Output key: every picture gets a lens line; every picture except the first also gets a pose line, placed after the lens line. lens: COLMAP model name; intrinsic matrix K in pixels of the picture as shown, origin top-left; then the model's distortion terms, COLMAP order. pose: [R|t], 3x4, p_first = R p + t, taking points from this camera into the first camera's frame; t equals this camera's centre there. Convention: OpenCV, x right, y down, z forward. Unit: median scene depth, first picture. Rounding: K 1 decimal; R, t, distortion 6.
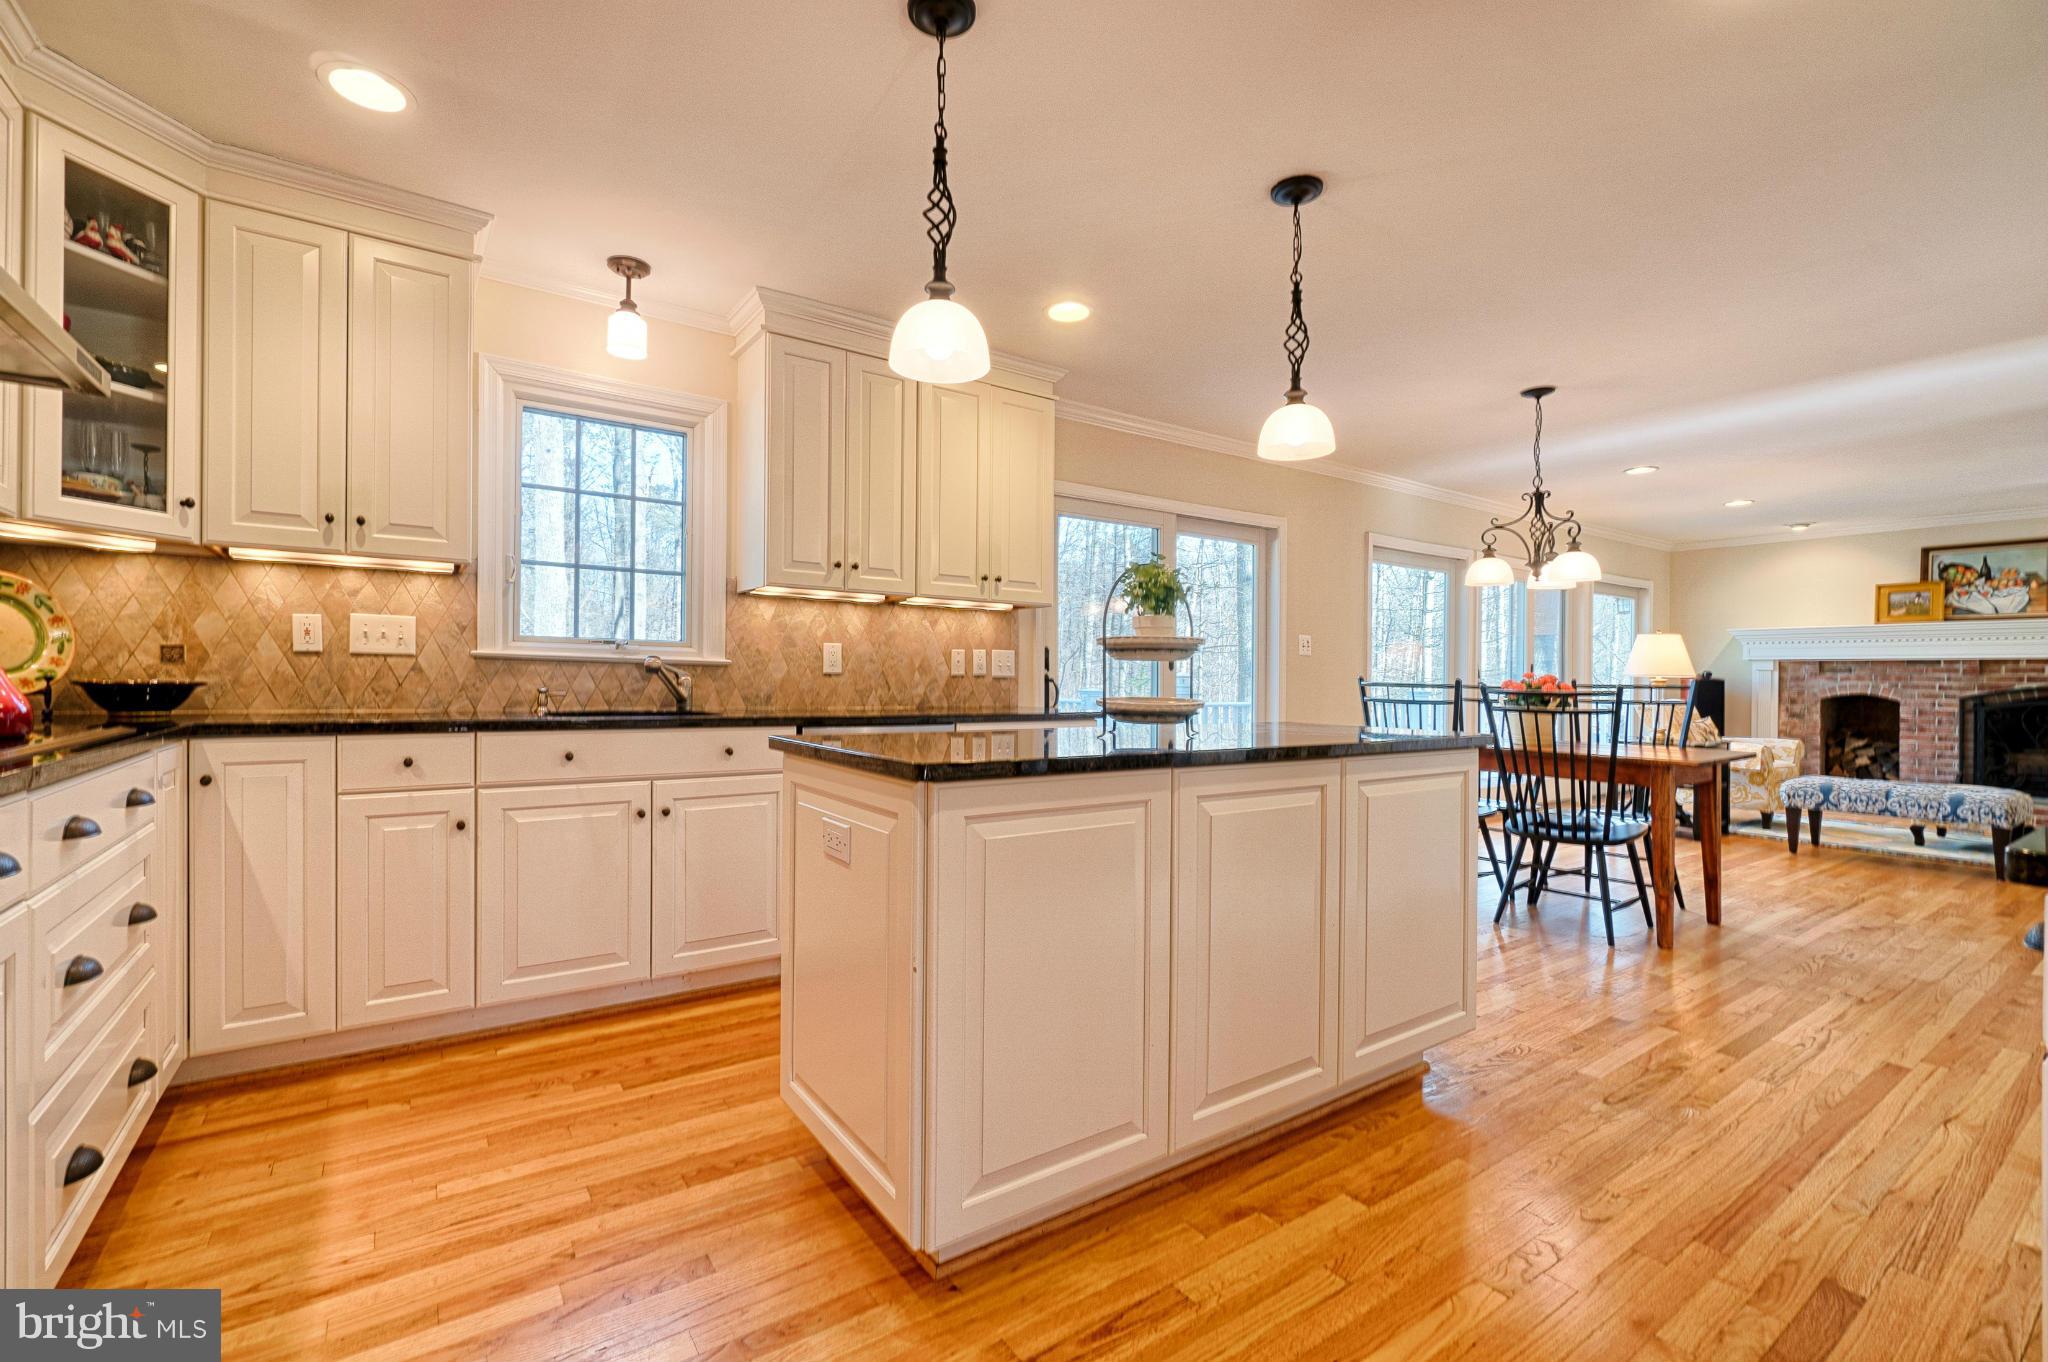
lens RADIAL K [[919.1, 0, 964.0], [0, 919.1, 681.7], [0, 0, 1]] dist [0.007164, 0.000840]
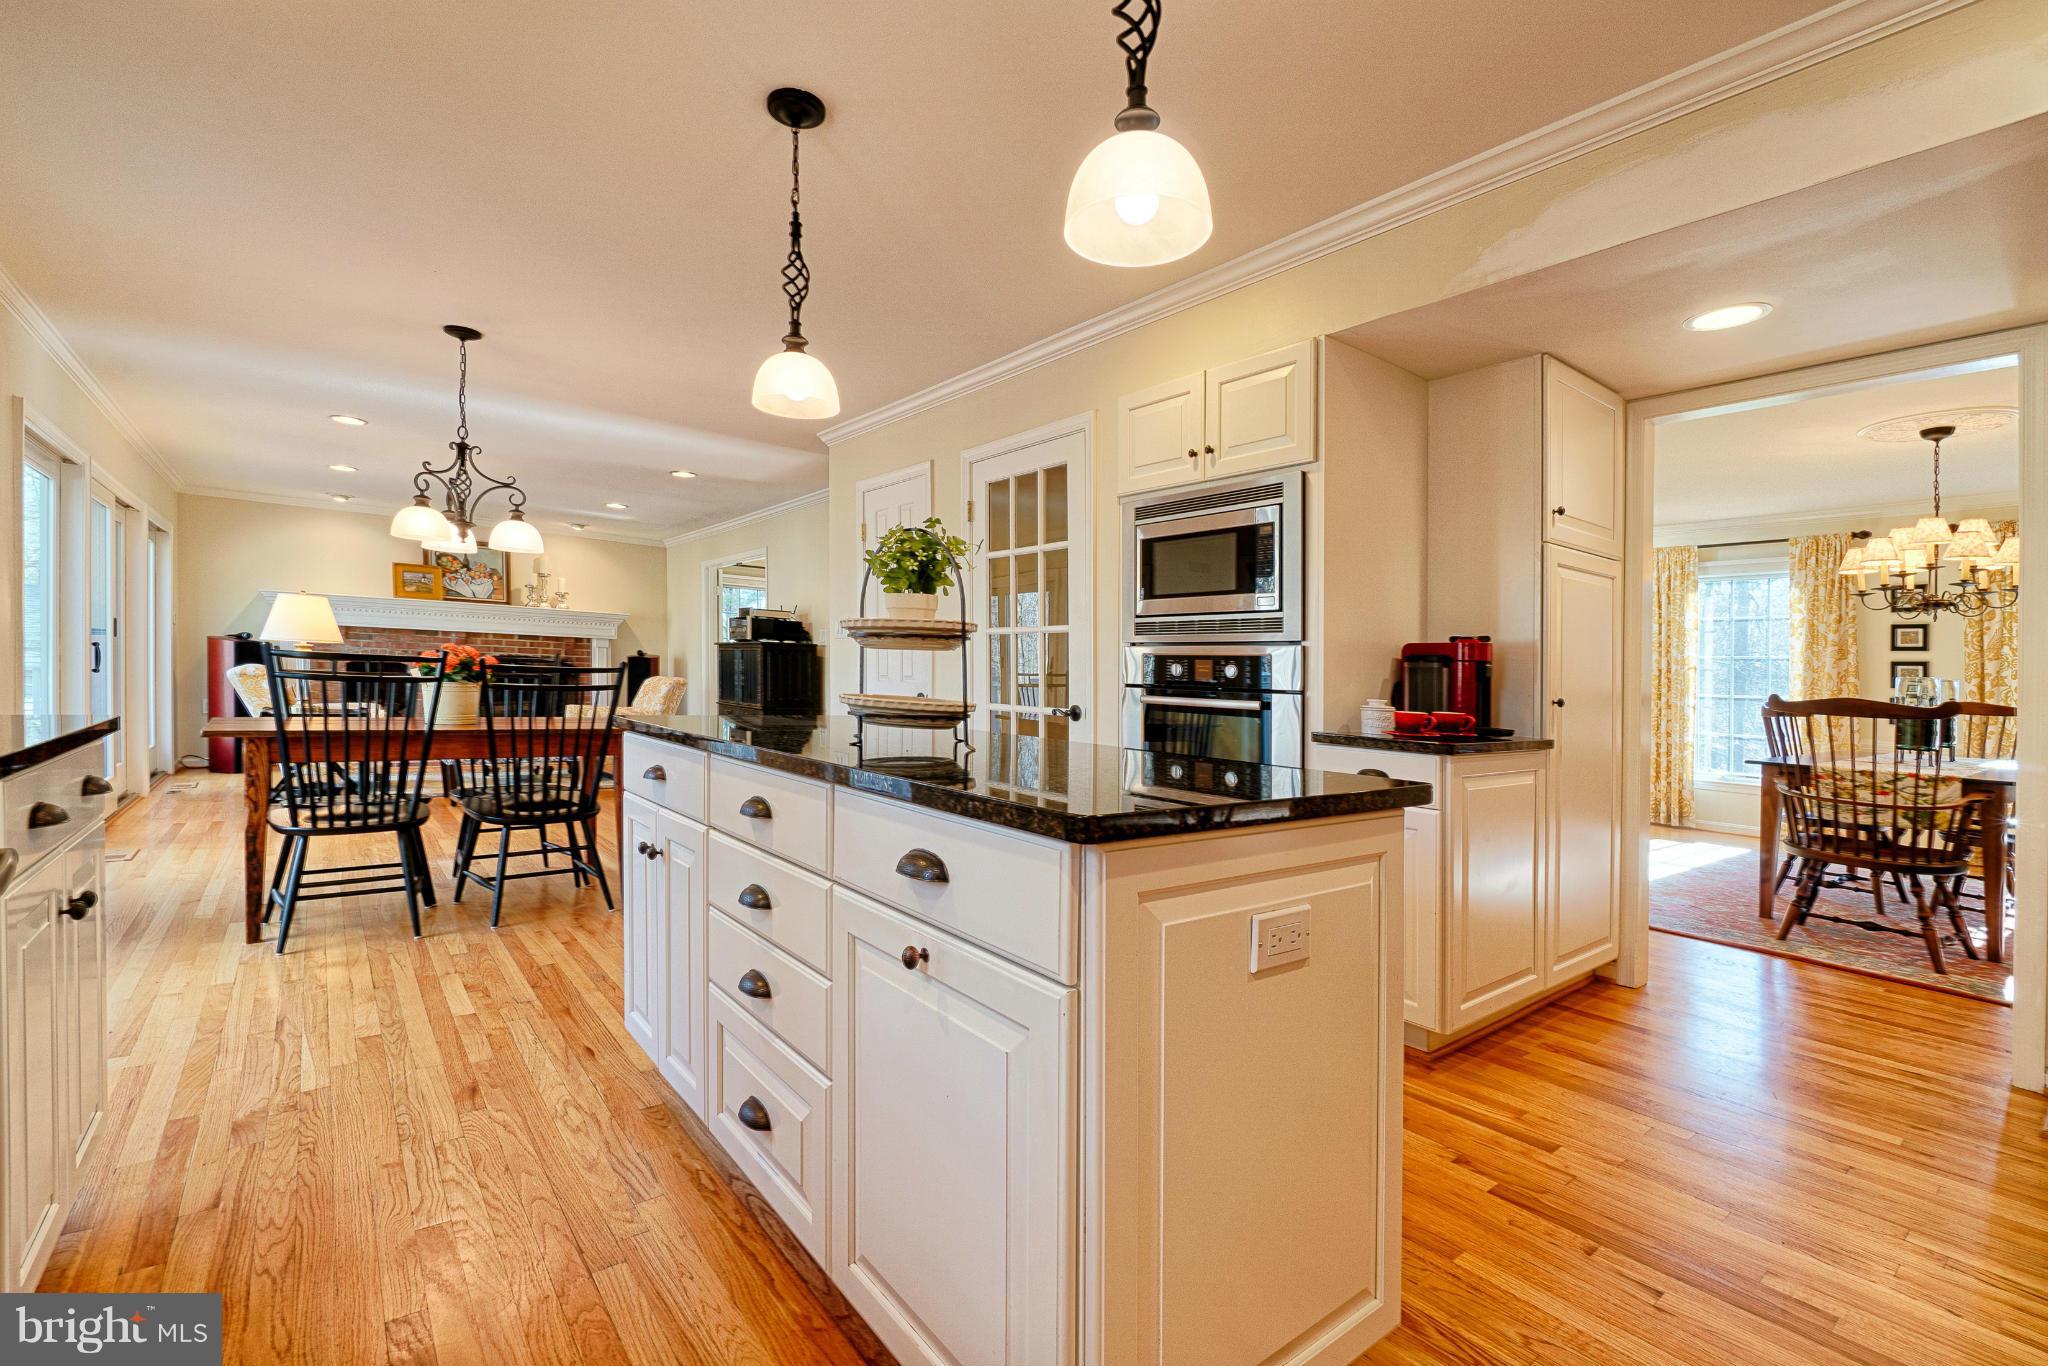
lens RADIAL K [[871.3, 0, 1068.4], [0, 871.3, 717.8], [0, 0, 1]] dist [-0.004304, -0.000736]
pose [[-0.122093, -0.064865, 0.990397, -0.190000], [-0.029993, 0.997648, 0.061643, -0.005709], [-0.992065, -0.022179, -0.123752, 0.319236]]
